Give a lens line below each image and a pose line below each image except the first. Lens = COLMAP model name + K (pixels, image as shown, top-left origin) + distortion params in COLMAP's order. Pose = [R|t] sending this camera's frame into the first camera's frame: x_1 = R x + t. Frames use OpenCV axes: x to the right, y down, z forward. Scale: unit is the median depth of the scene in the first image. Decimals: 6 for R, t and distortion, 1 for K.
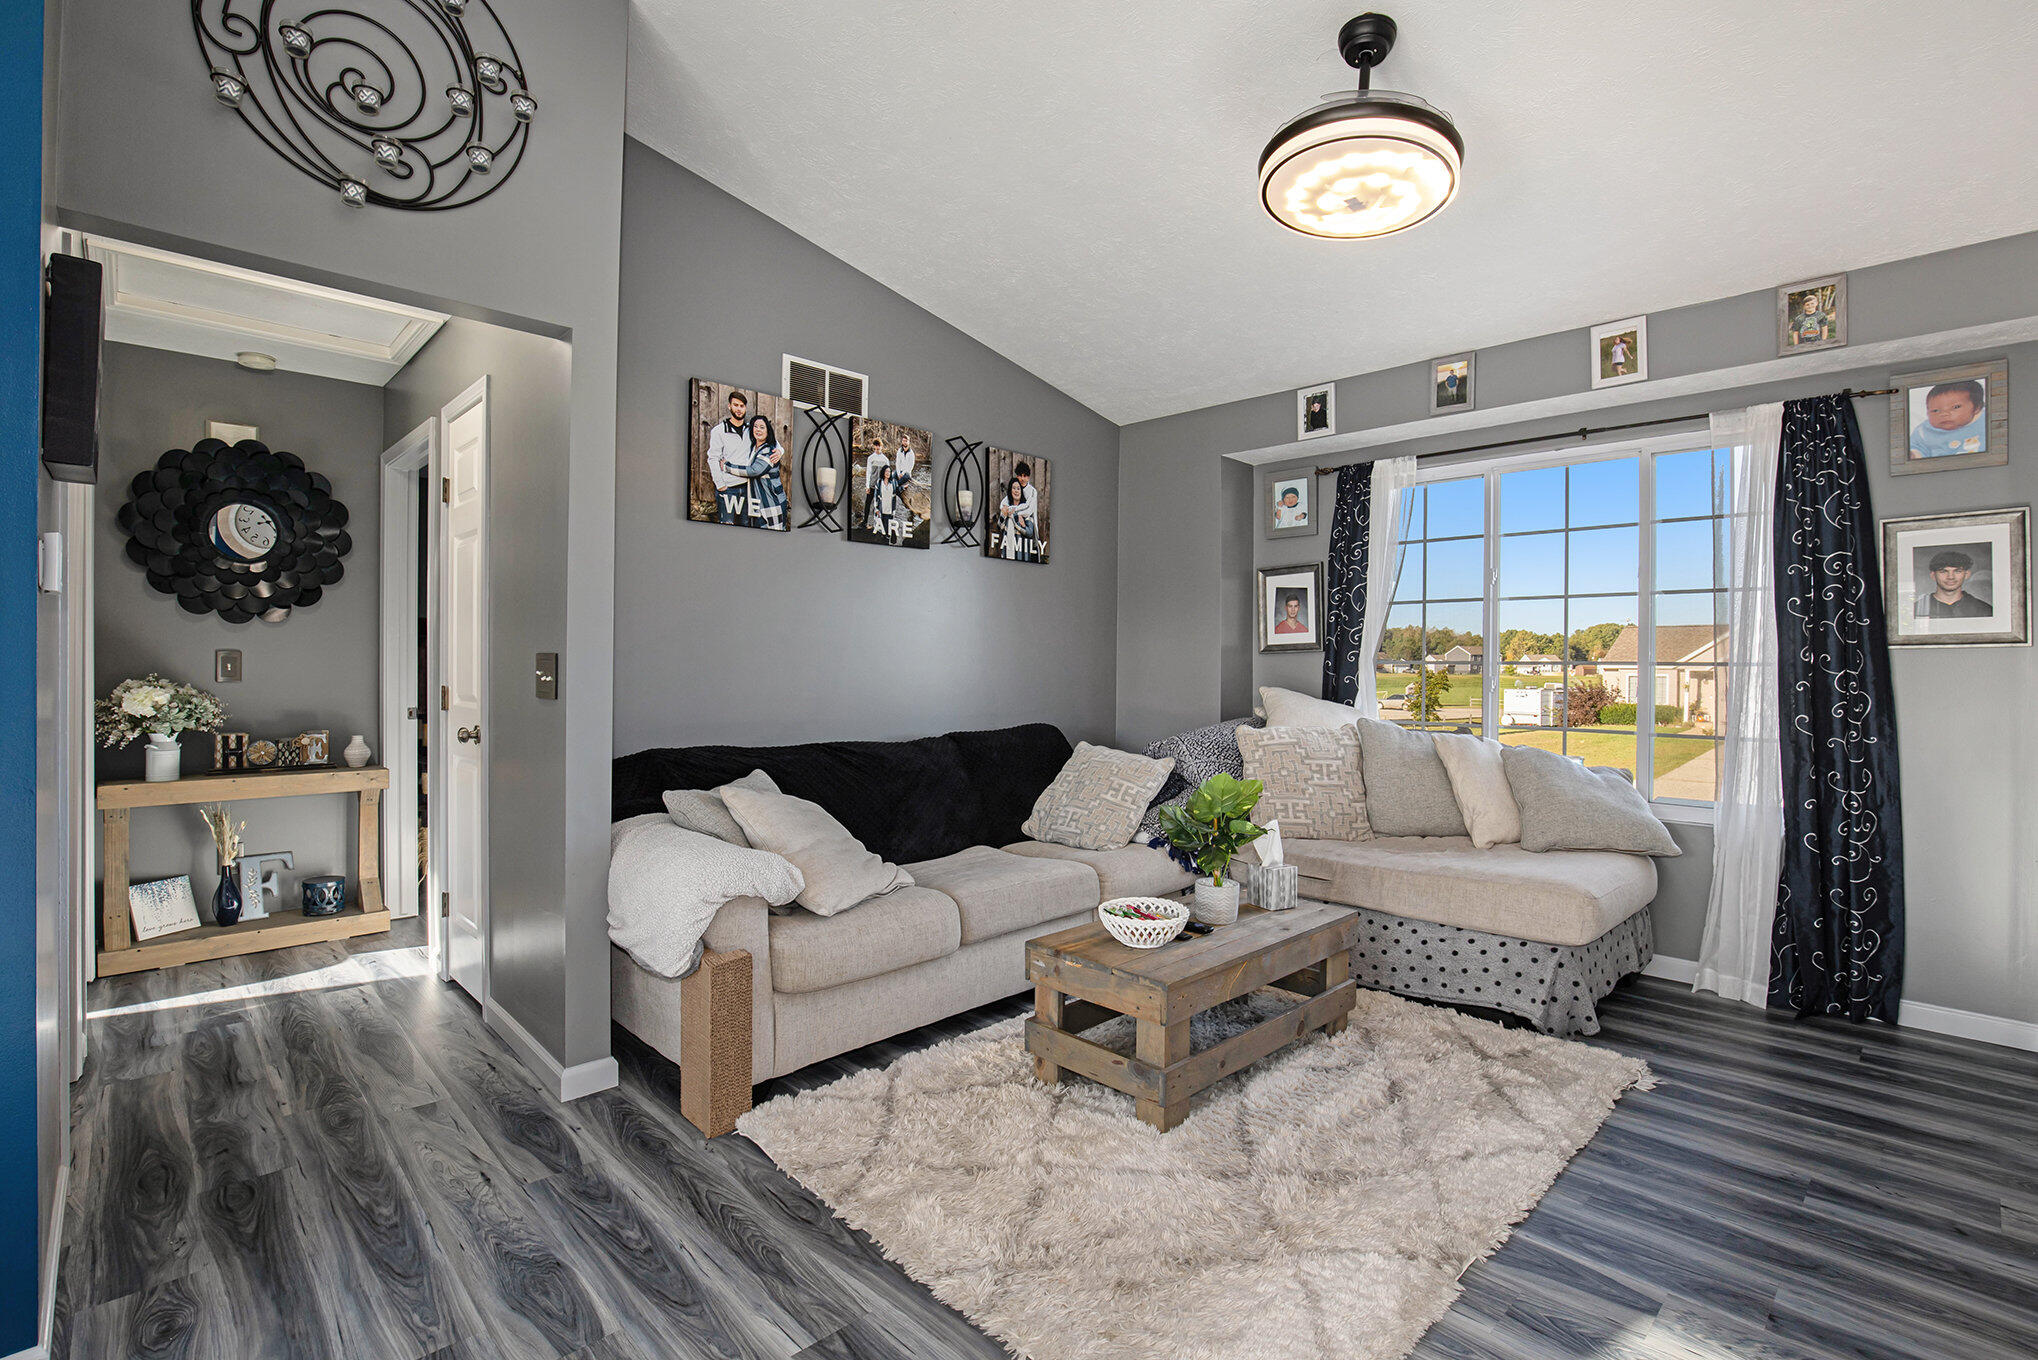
lens RADIAL K [[943.6, 0, 1021.3], [0, 943.6, 666.4], [0, 0, 1]] dist [-0.036112, 0.006850]
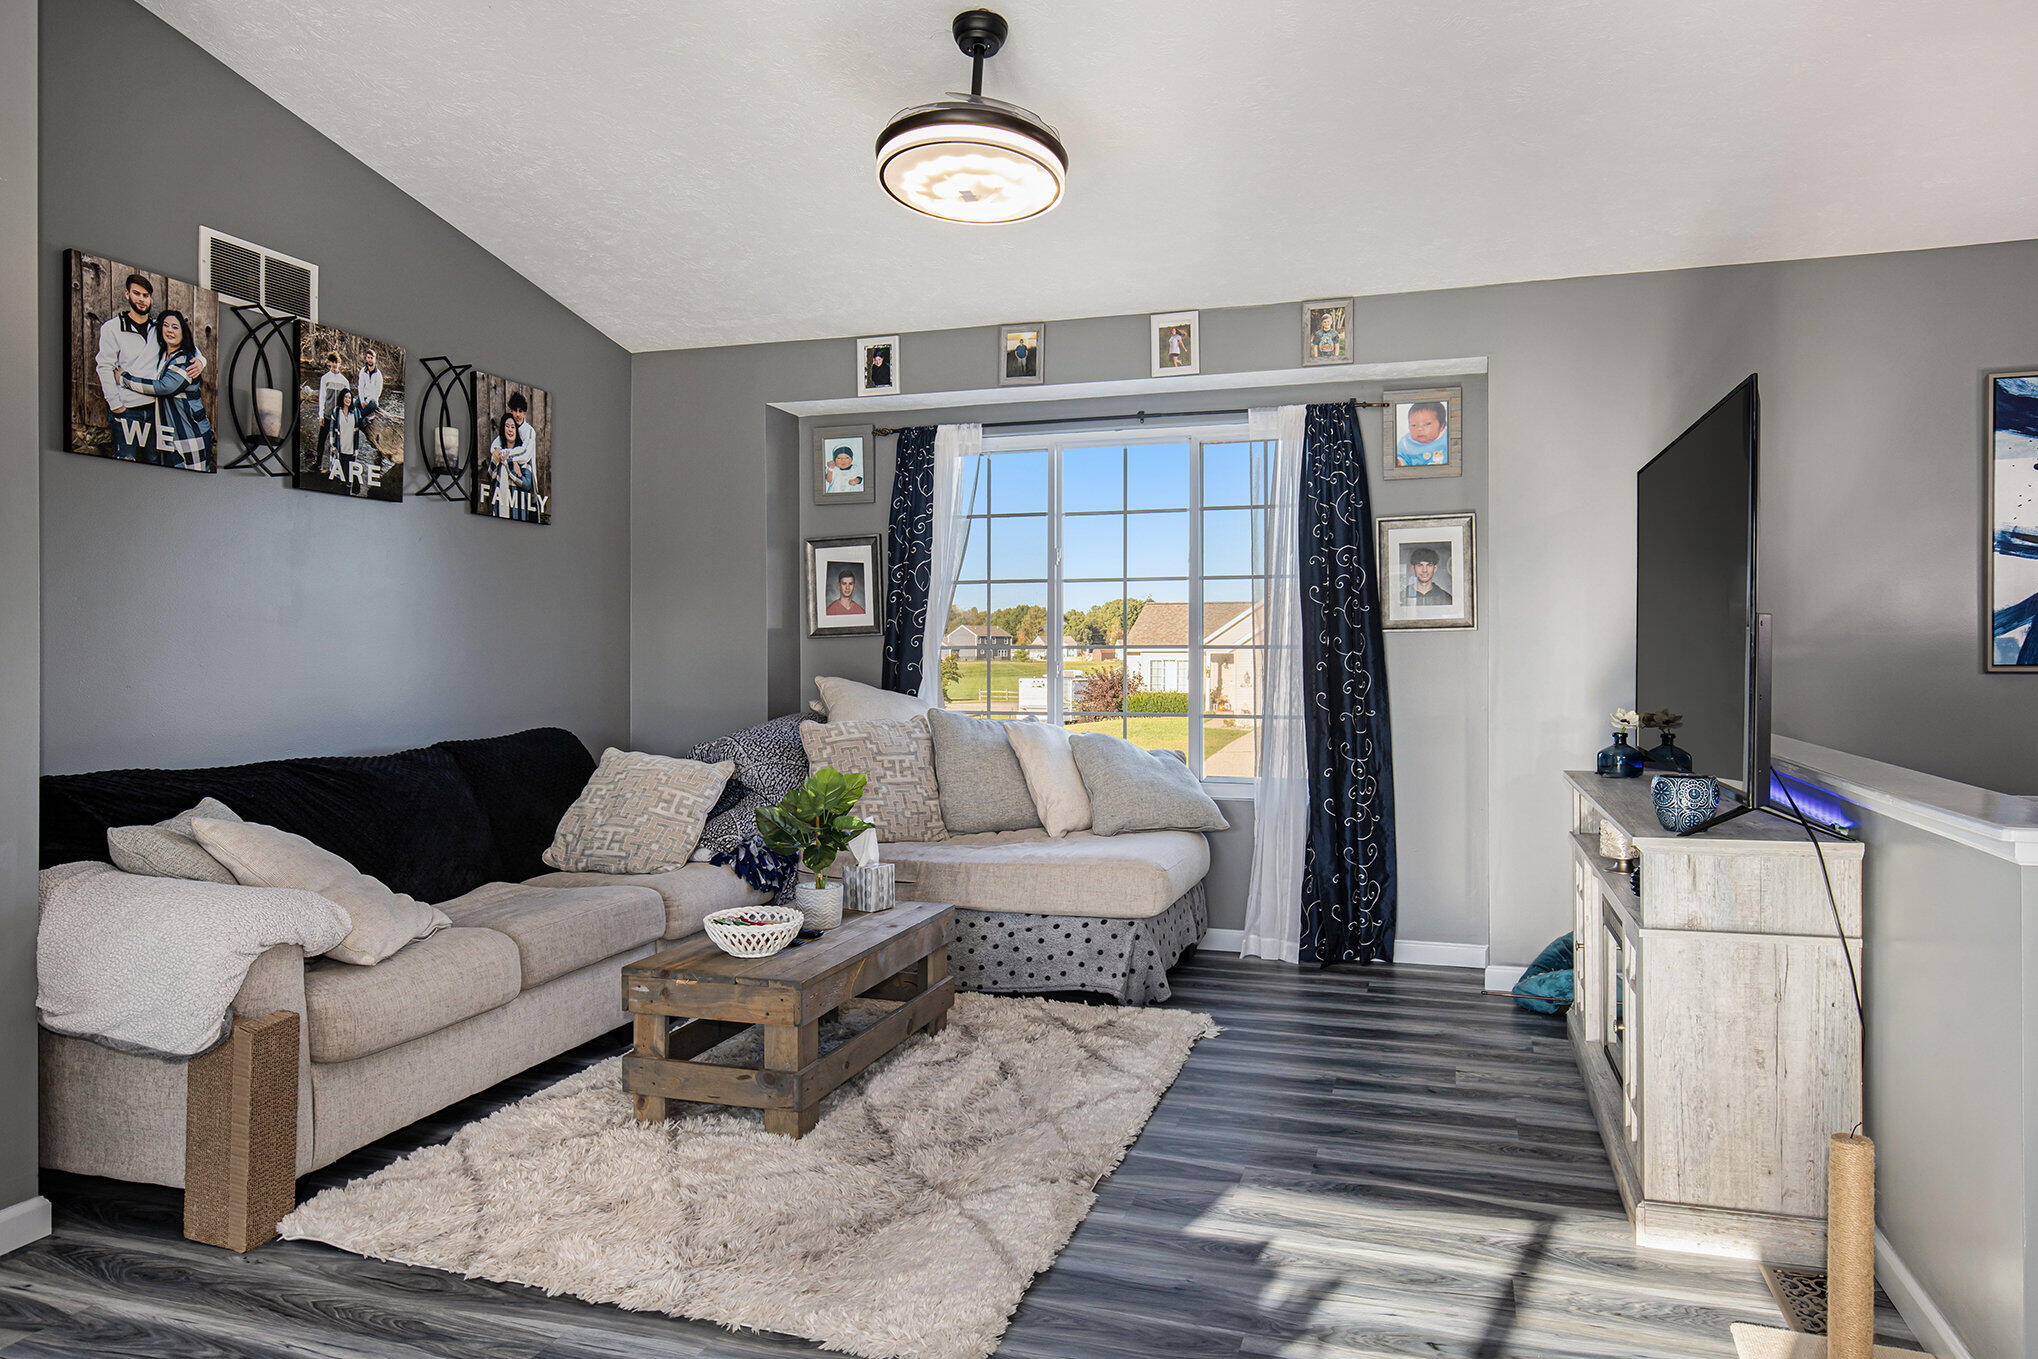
lens RADIAL K [[1311.2, 0, 1010.6], [0, 1311.2, 659.6], [0, 0, 1]] dist [-0.006950, 0.003392]
pose [[0.889031, -0.010991, 0.457715, -0.198029], [0.008965, 0.999938, 0.006599, -0.000219], [-0.457760, -0.001763, 0.889074, -0.220595]]
